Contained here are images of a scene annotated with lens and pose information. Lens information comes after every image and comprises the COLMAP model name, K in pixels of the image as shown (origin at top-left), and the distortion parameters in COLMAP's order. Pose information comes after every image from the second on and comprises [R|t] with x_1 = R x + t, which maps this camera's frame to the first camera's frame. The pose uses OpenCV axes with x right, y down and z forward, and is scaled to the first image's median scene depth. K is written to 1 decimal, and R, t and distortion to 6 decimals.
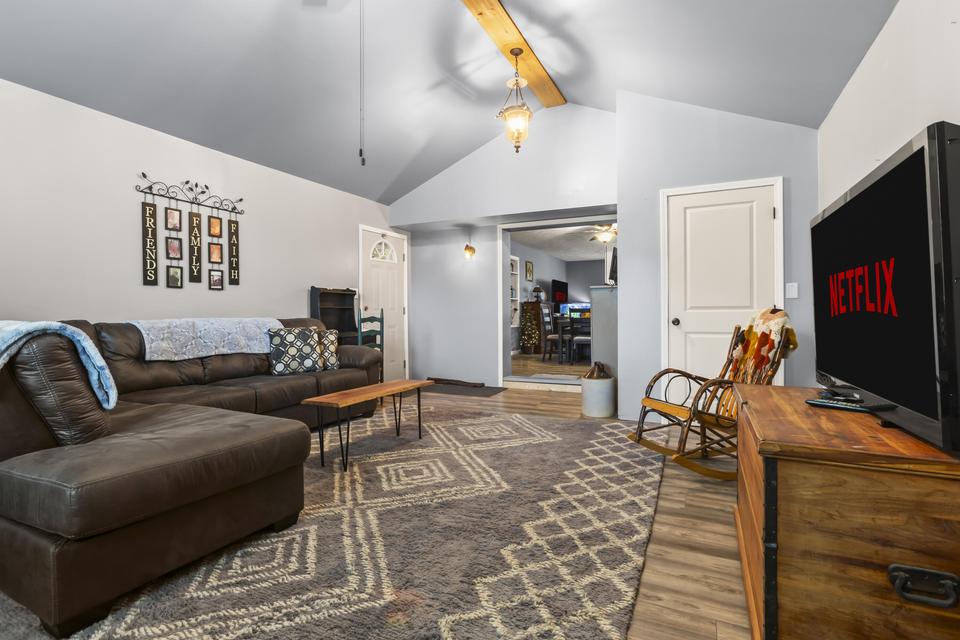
lens RADIAL K [[460.0, 0, 480.0], [0, 460.0, 320.0], [0, 0, 1]] dist [-0.000507, -0.000097]
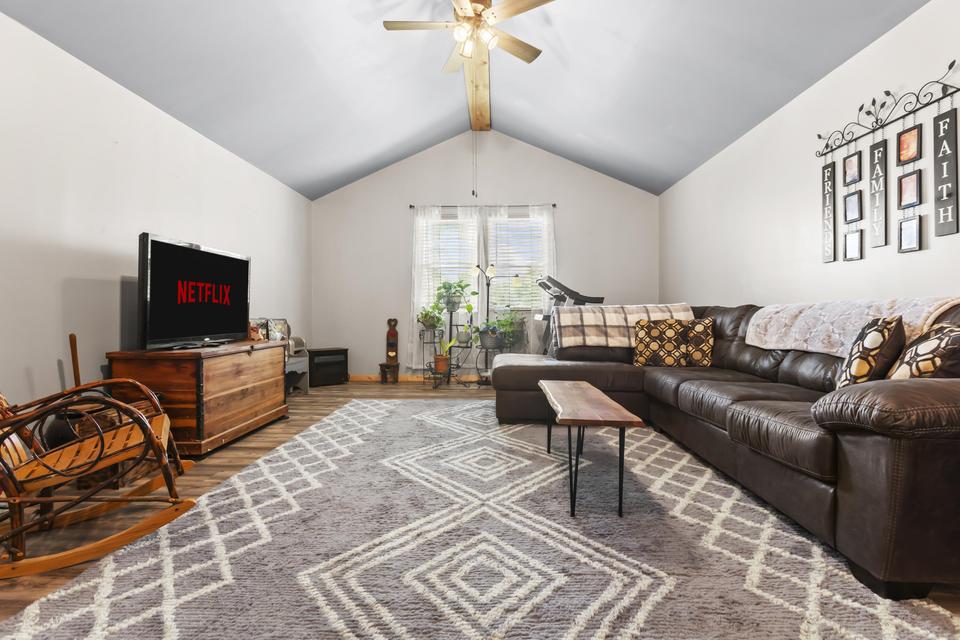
lens RADIAL K [[445.7, 0, 480.0], [0, 445.7, 320.0], [0, 0, 1]] dist [0.002546, 0.000634]
pose [[-0.919892, 0.012942, -0.391959, 0.173603], [0.003637, 0.999694, 0.024474, 0.007311], [0.392155, 0.021088, -0.919657, 1.387402]]
